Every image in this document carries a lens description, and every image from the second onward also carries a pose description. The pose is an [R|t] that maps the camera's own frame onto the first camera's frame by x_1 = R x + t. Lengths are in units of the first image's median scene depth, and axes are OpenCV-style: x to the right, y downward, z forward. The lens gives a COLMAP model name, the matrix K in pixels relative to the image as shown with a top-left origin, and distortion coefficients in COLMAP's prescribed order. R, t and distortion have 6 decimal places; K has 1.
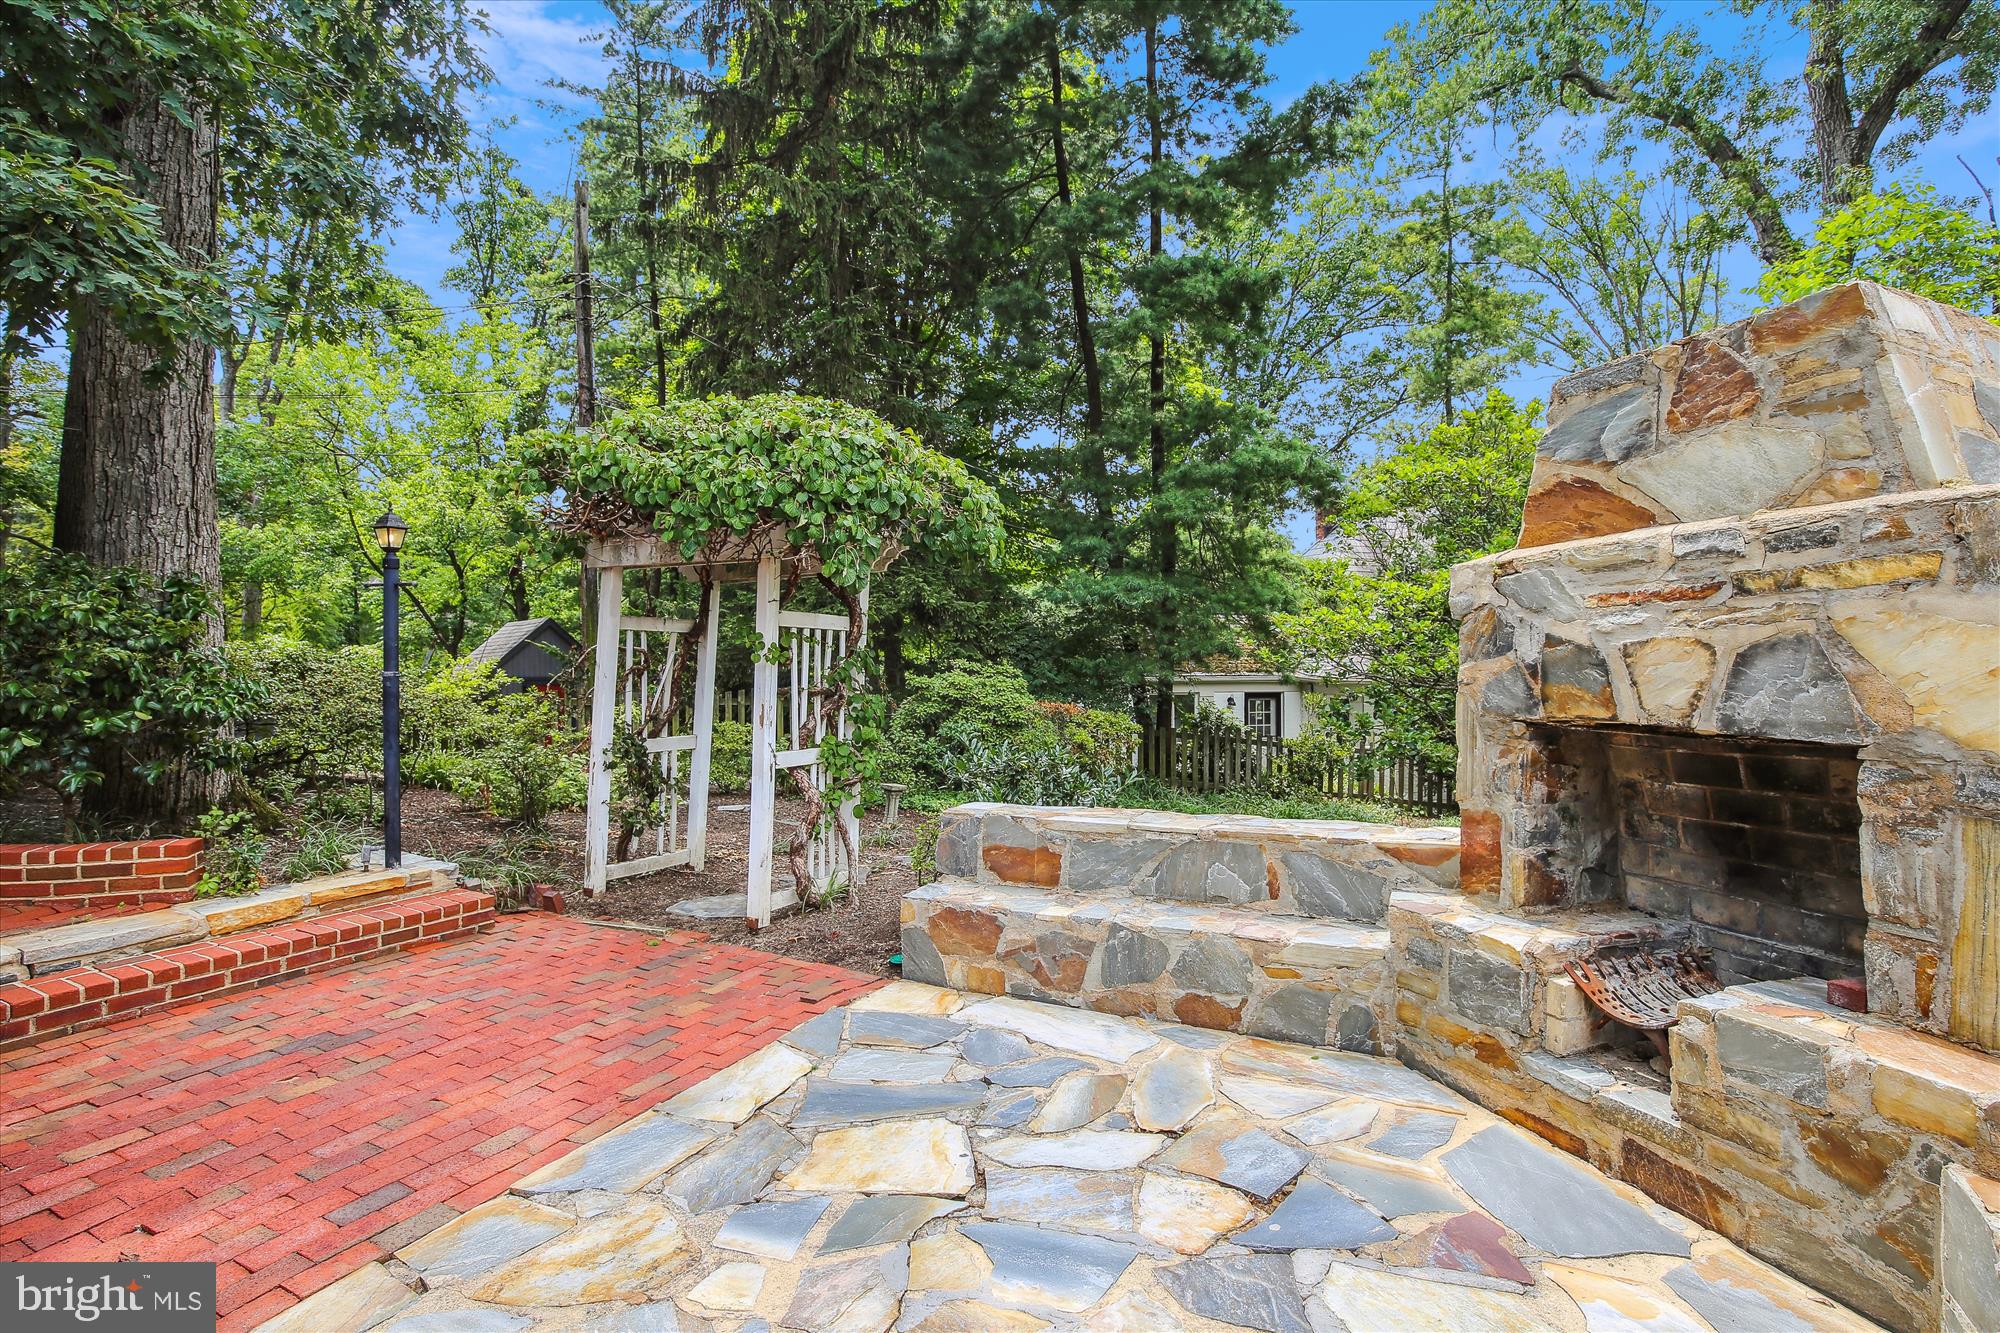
lens RADIAL K [[943.2, 0, 1039.8], [0, 943.2, 654.3], [0, 0, 1]] dist [-0.026178, 0.002127]
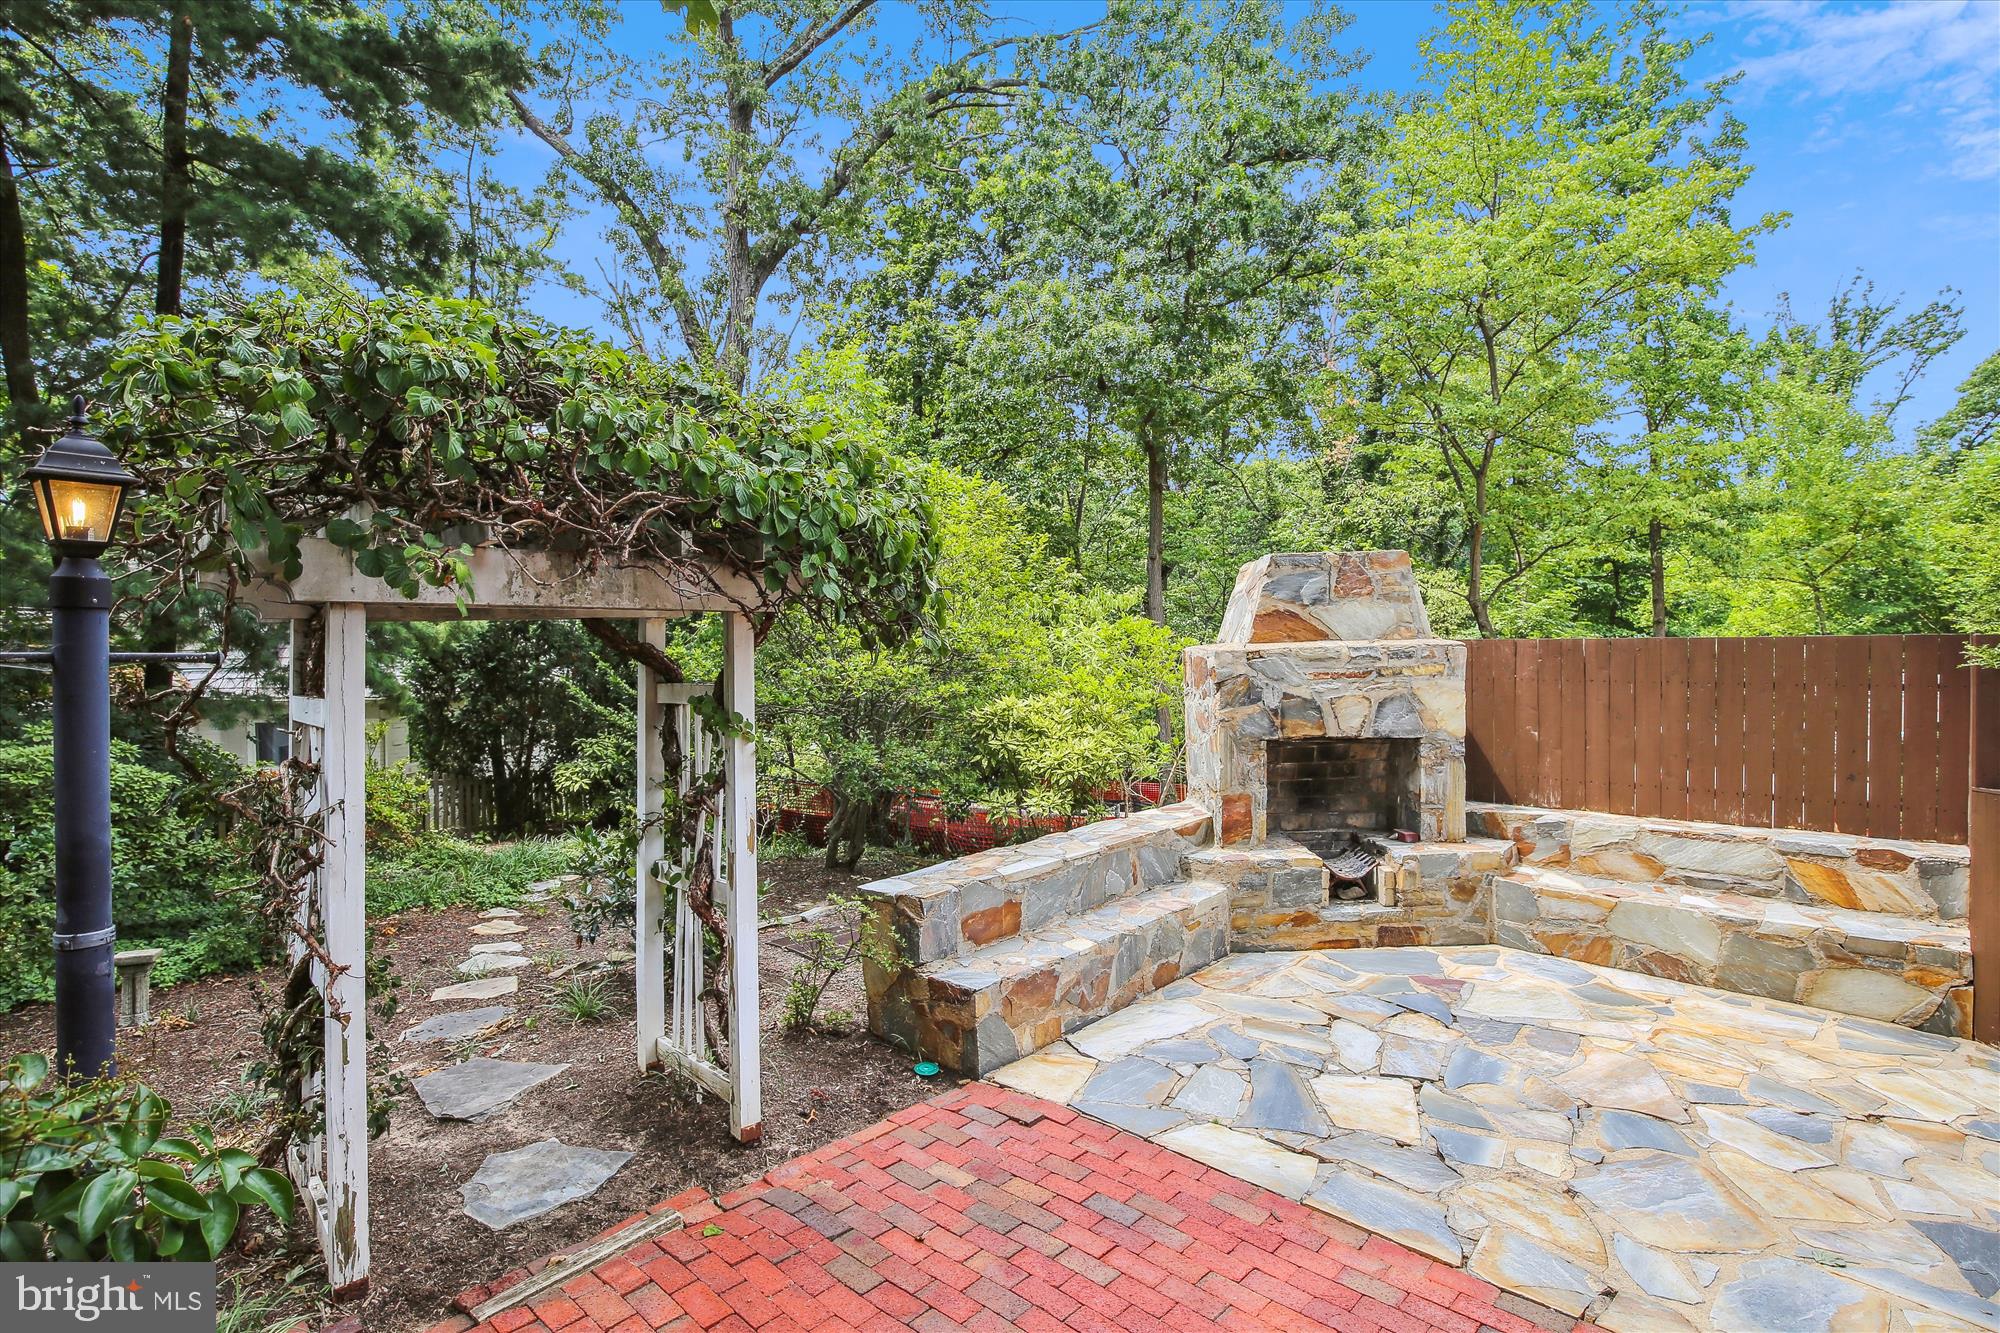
lens RADIAL K [[943.2, 0, 1003.6], [0, 943.2, 658.9], [0, 0, 1]] dist [-0.026178, 0.002127]
pose [[0.311277, -0.019379, 0.950121, -1.361089], [0.002788, 0.999806, 0.019479, -0.121876], [-0.950315, -0.003414, 0.311271, 0.910291]]
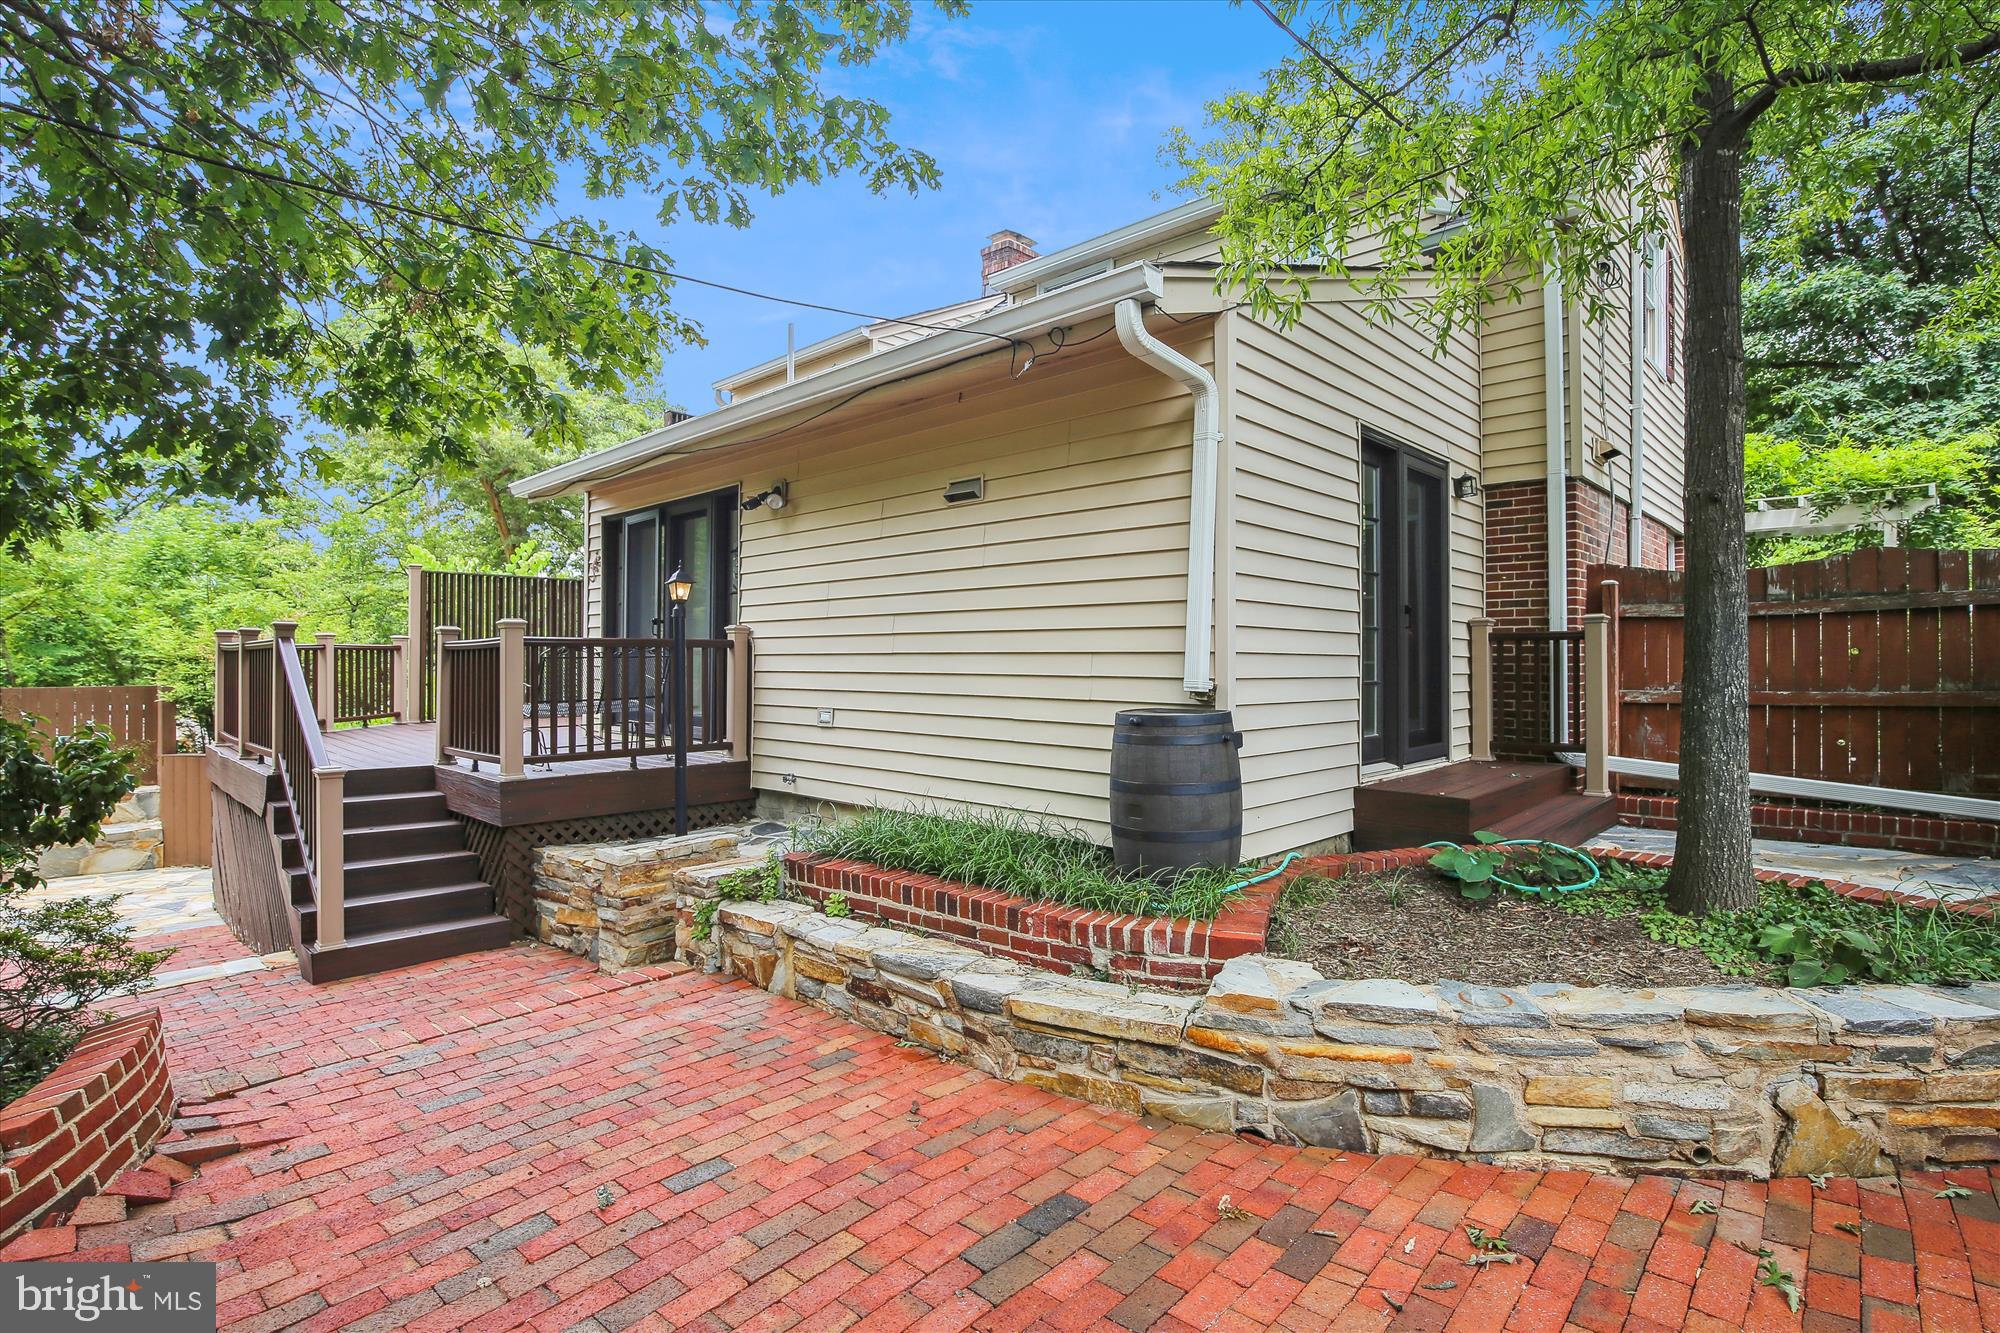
lens RADIAL K [[943.2, 0, 1017.5], [0, 943.2, 656.7], [0, 0, 1]] dist [-0.026178, 0.002127]
pose [[-0.954310, 0.005899, 0.298760, -3.239153], [0.002701, 0.999935, -0.011114, -0.182233], [-0.298806, -0.009799, -0.954263, 2.035047]]
